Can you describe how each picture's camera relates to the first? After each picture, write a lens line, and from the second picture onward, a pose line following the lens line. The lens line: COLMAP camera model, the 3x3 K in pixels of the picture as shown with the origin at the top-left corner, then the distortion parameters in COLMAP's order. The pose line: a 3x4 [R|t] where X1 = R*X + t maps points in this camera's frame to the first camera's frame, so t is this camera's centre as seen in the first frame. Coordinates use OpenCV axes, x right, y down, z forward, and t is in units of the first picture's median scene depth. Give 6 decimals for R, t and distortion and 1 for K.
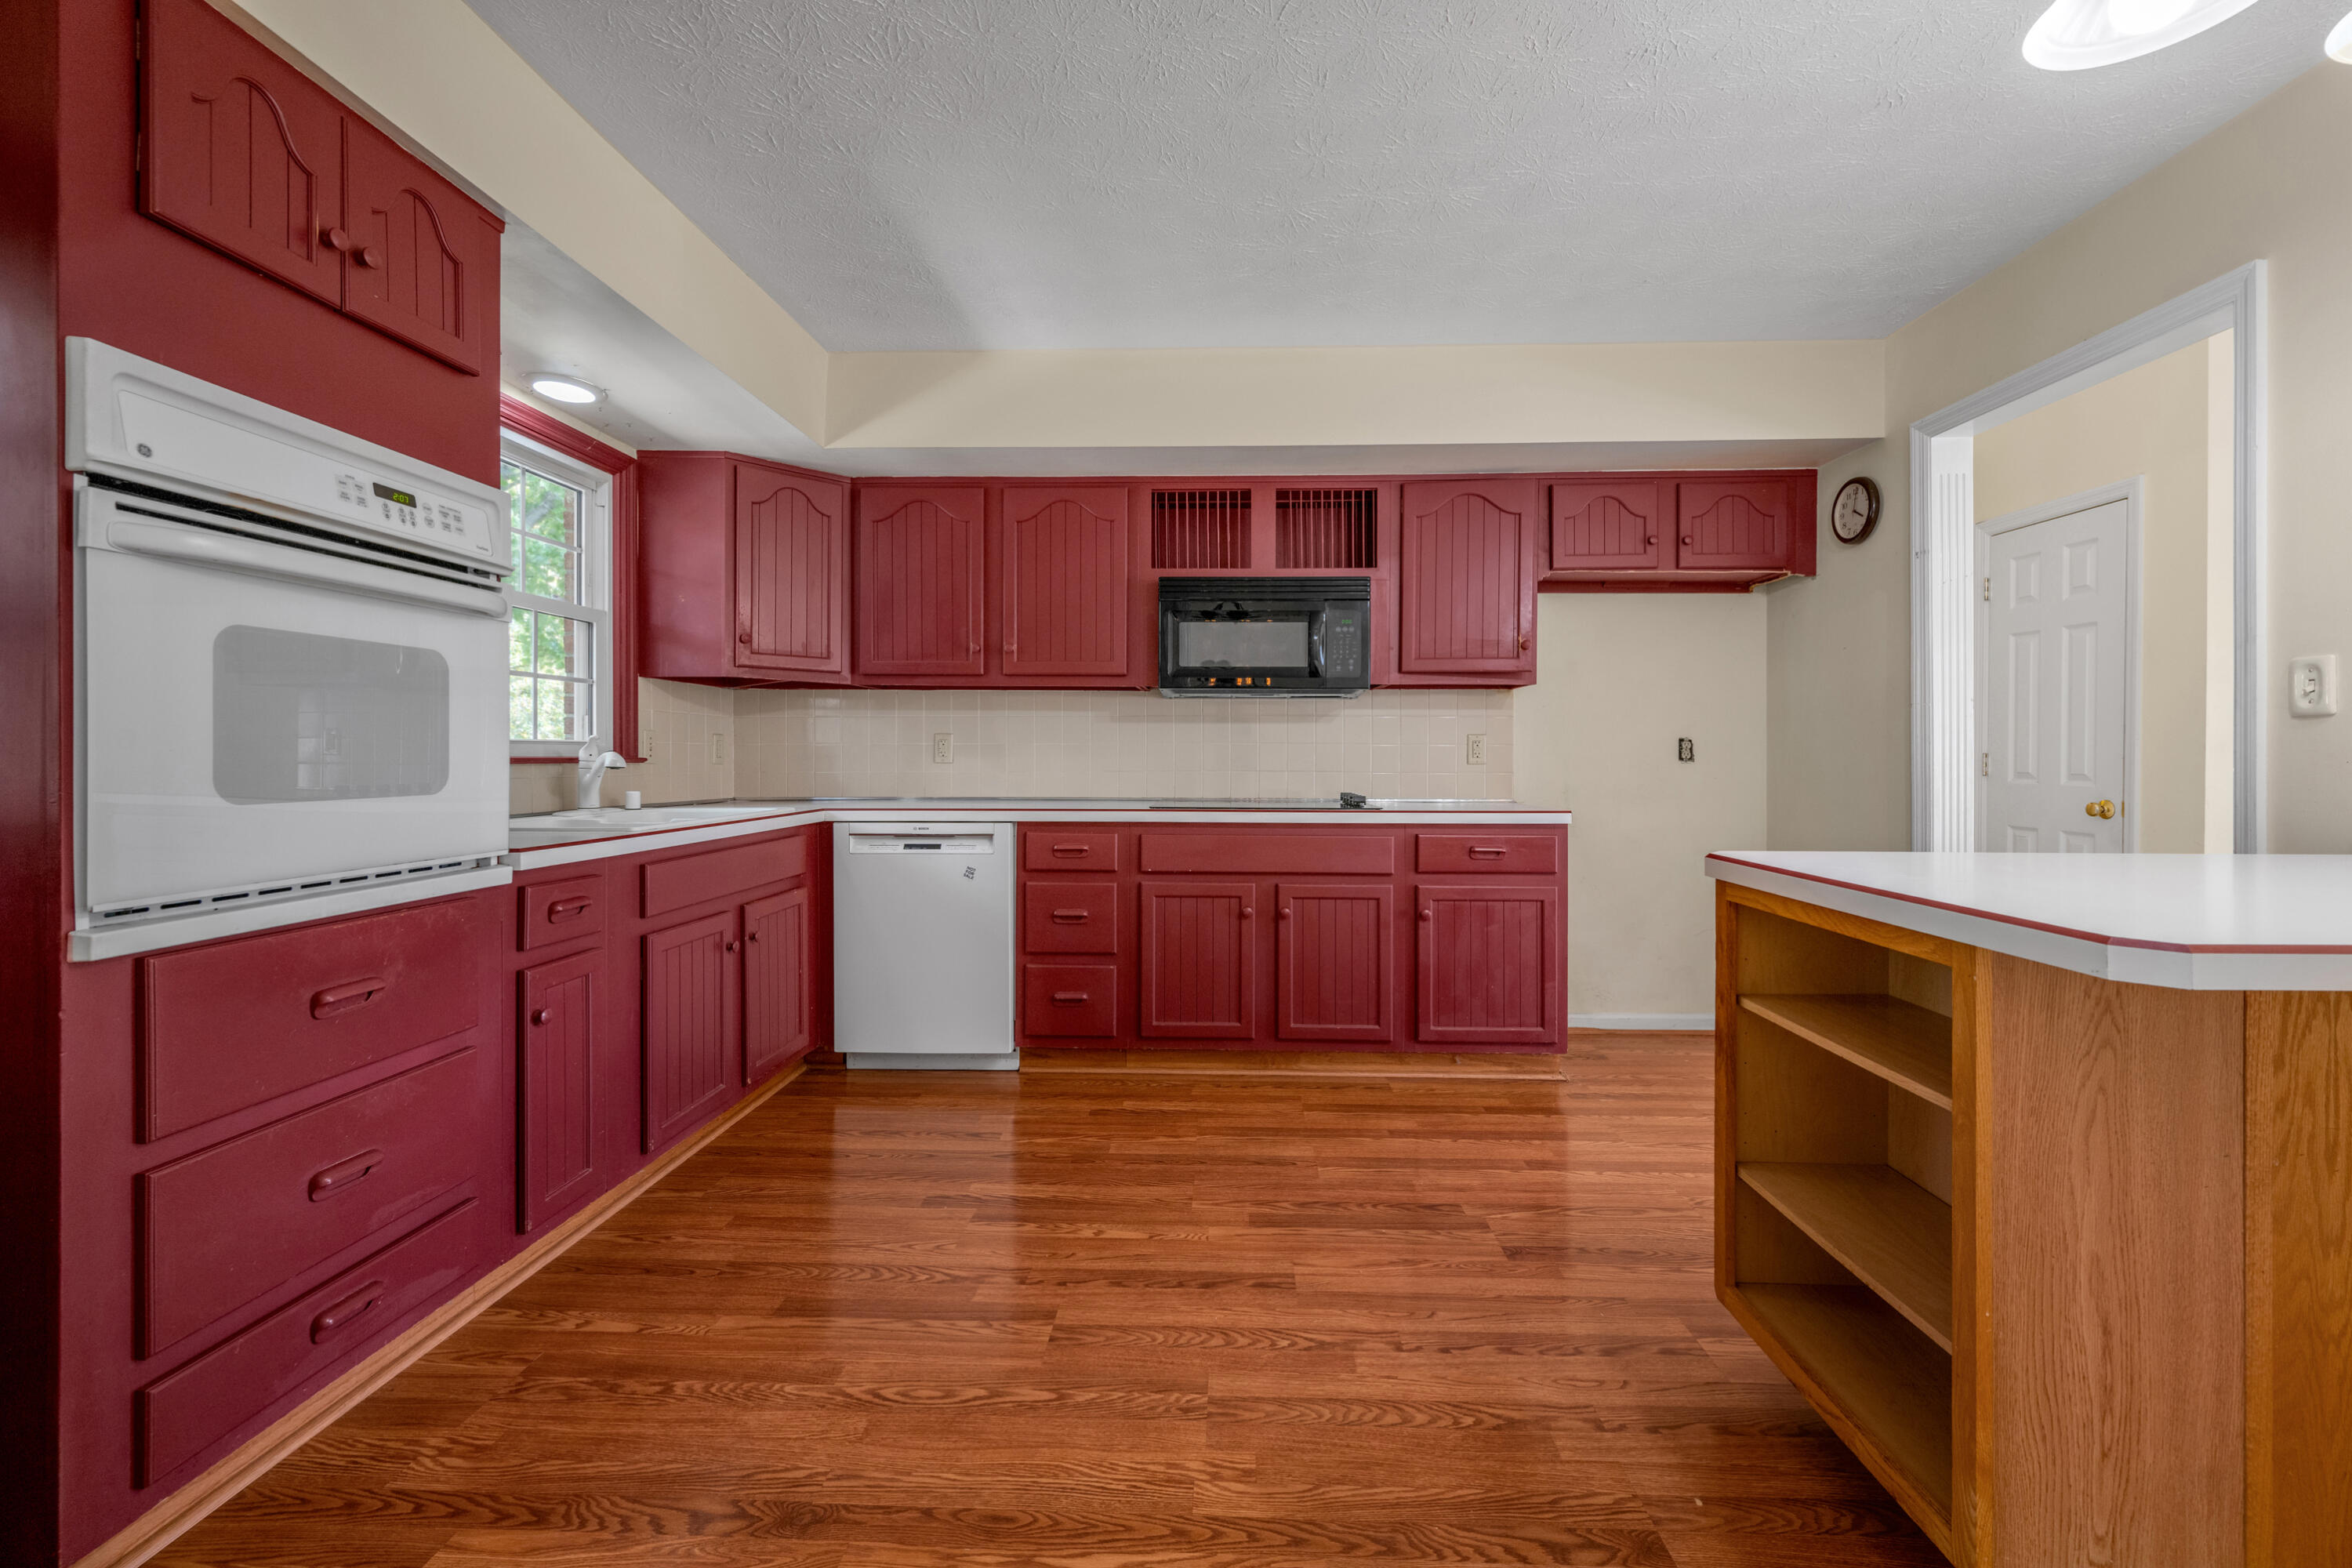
lens RADIAL K [[972.1, 0, 1237.4], [0, 972.1, 763.6], [0, 0, 1]] dist [-0.006434, 0.001102]
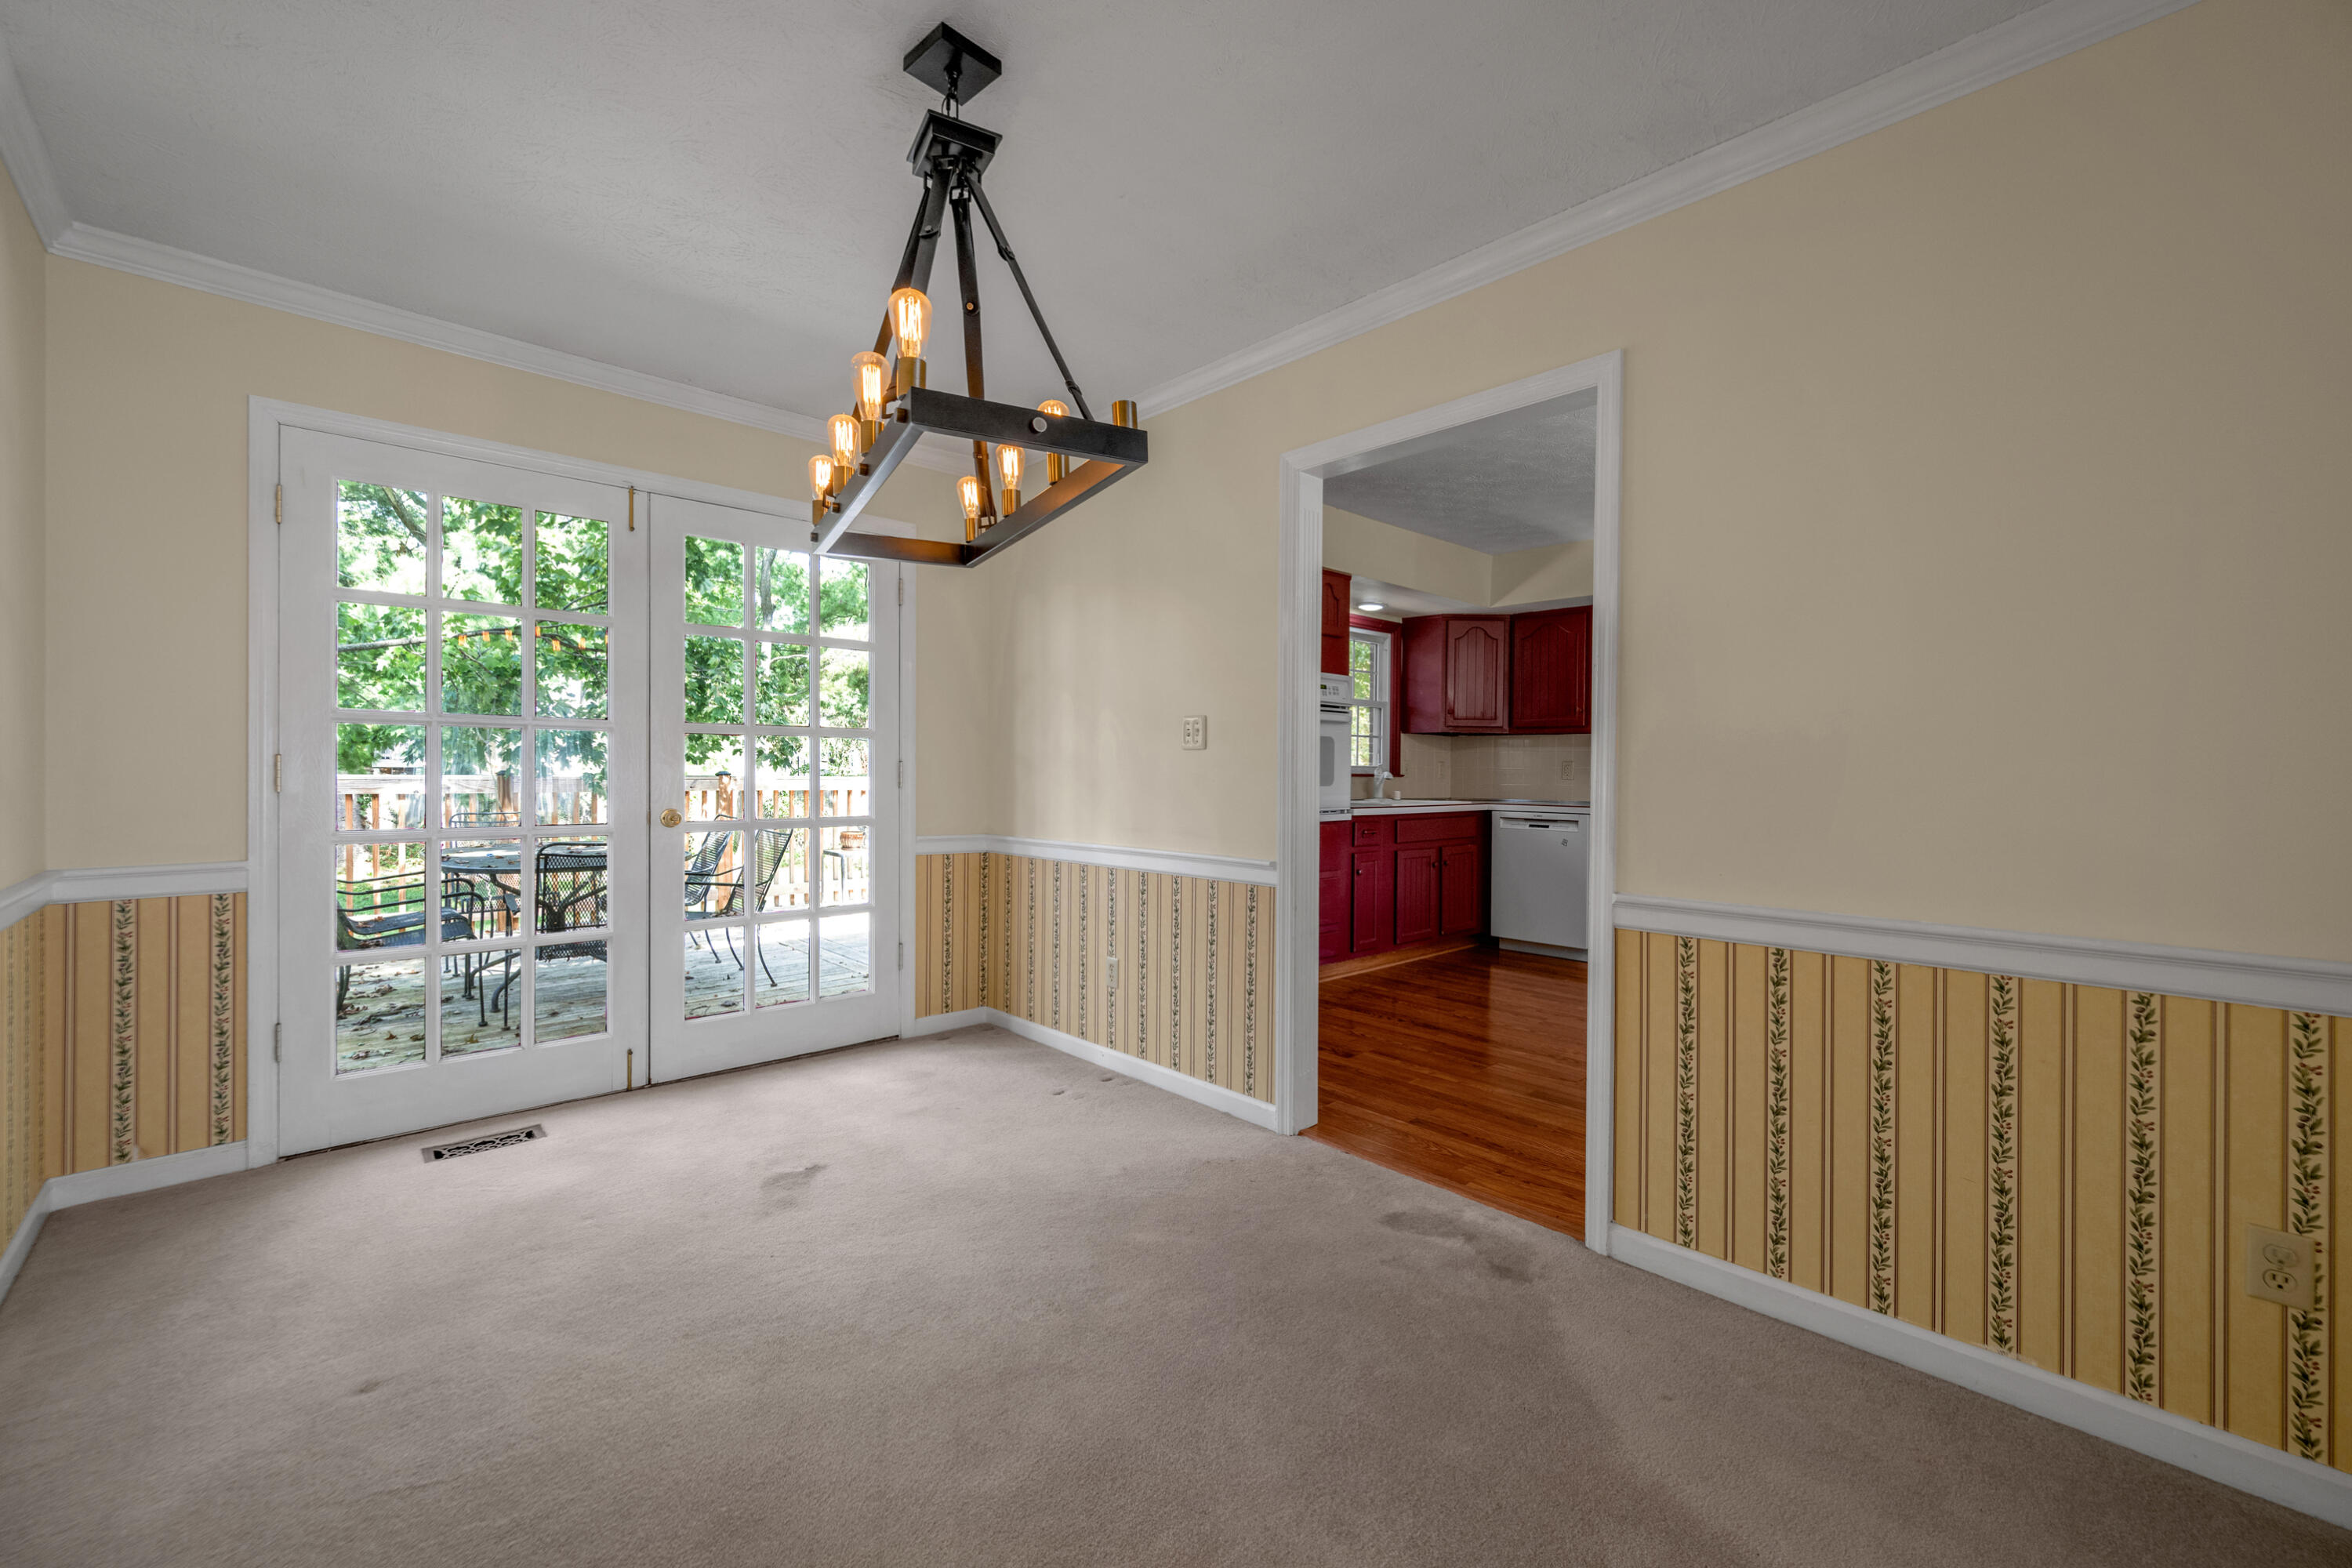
lens RADIAL K [[972.1, 0, 1181.5], [0, 972.1, 777.0], [0, 0, 1]] dist [-0.006434, 0.001102]
pose [[0.695743, 0.009660, -0.718226, 0.540881], [-0.014656, 0.999892, -0.000748, 0.007841], [0.718141, 0.011047, 0.695809, -0.765109]]
